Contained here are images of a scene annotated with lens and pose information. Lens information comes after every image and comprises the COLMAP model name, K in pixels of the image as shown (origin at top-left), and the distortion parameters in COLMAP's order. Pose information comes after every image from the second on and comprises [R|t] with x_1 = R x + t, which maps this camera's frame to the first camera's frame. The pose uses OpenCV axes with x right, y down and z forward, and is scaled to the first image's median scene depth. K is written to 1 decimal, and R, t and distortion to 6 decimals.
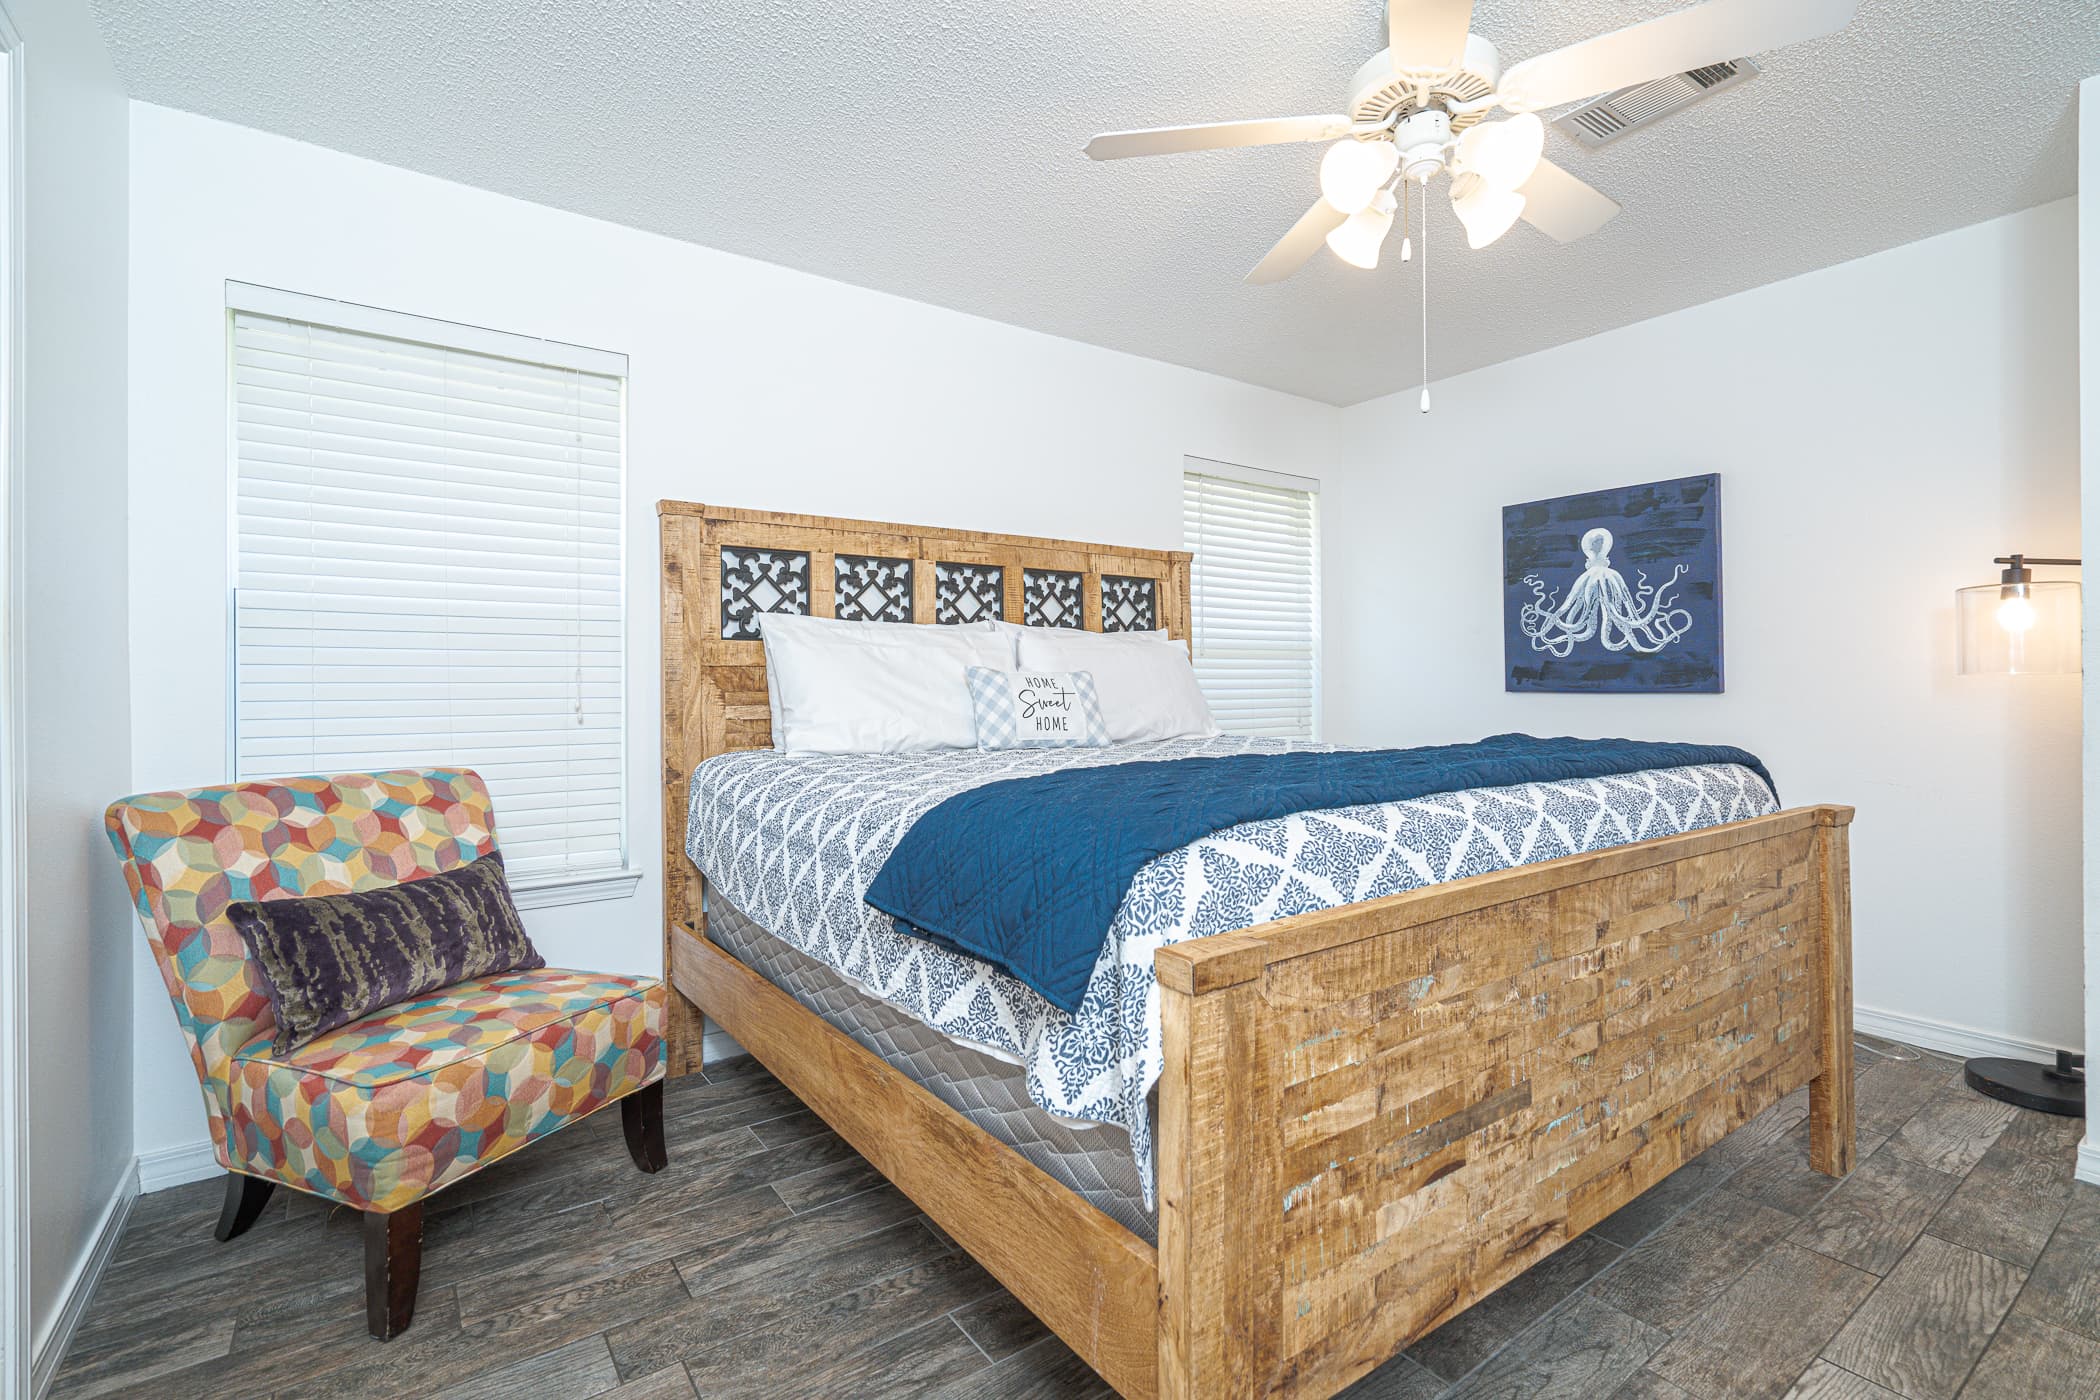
lens RADIAL K [[962.6, 0, 1046.8], [0, 962.6, 685.8], [0, 0, 1]] dist [0.000909, -0.000056]
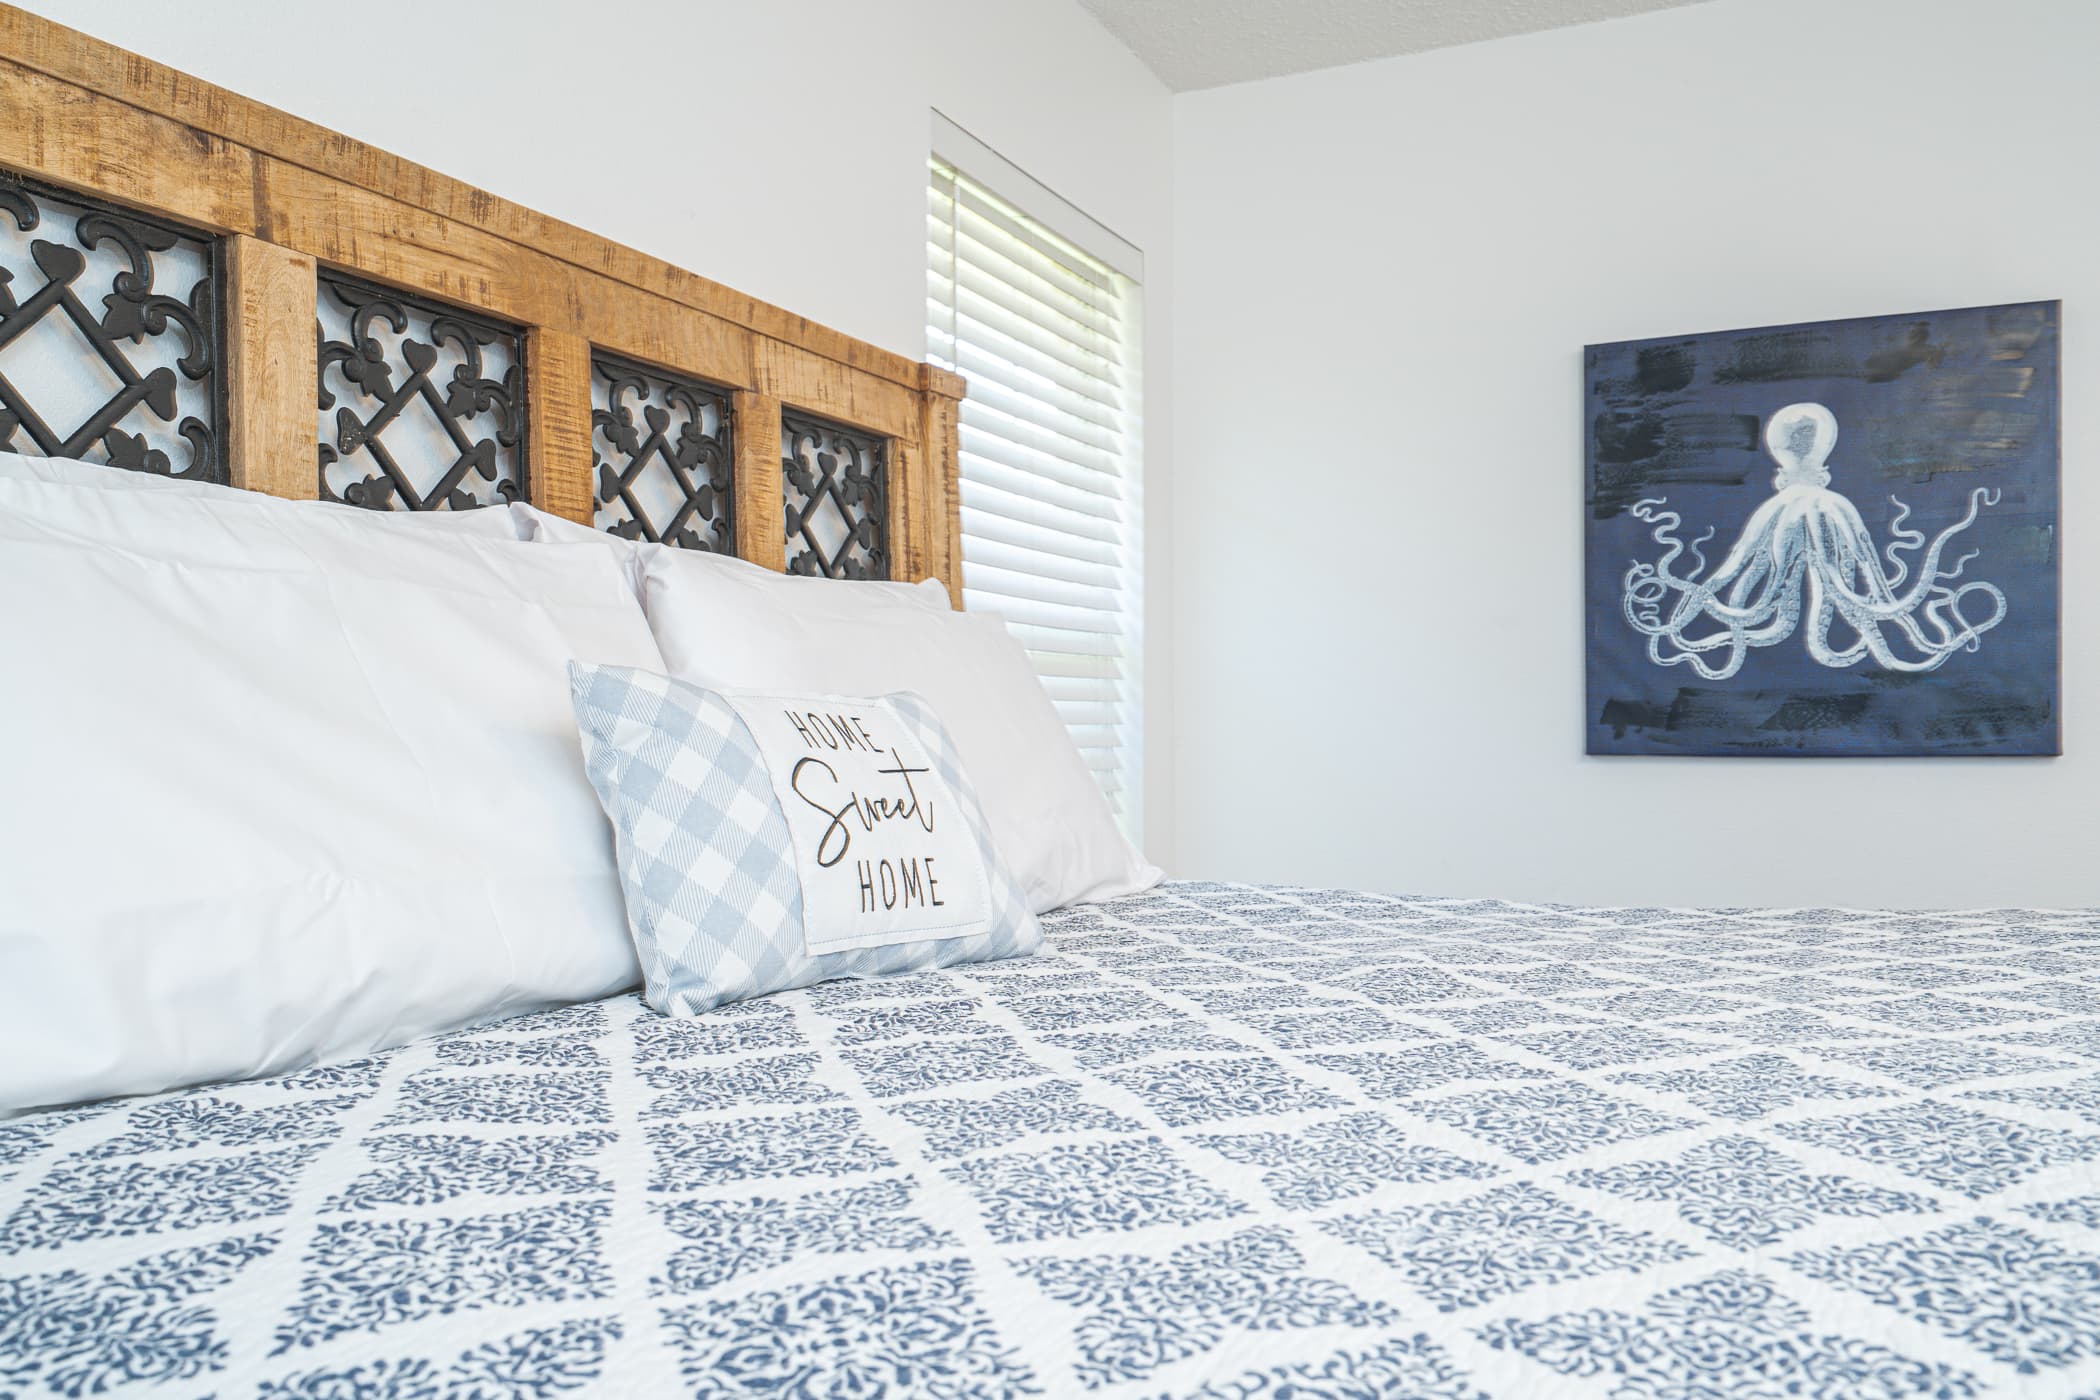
lens RADIAL K [[1728.7, 0, 1045.3], [0, 1728.7, 717.9], [0, 0, 1]] dist [0.031205, 0.004223]
pose [[0.867604, 0.007498, 0.497199, -0.163987], [-0.001227, 0.999916, -0.012937, -0.000496], [-0.497254, 0.010614, 0.867540, 0.460944]]
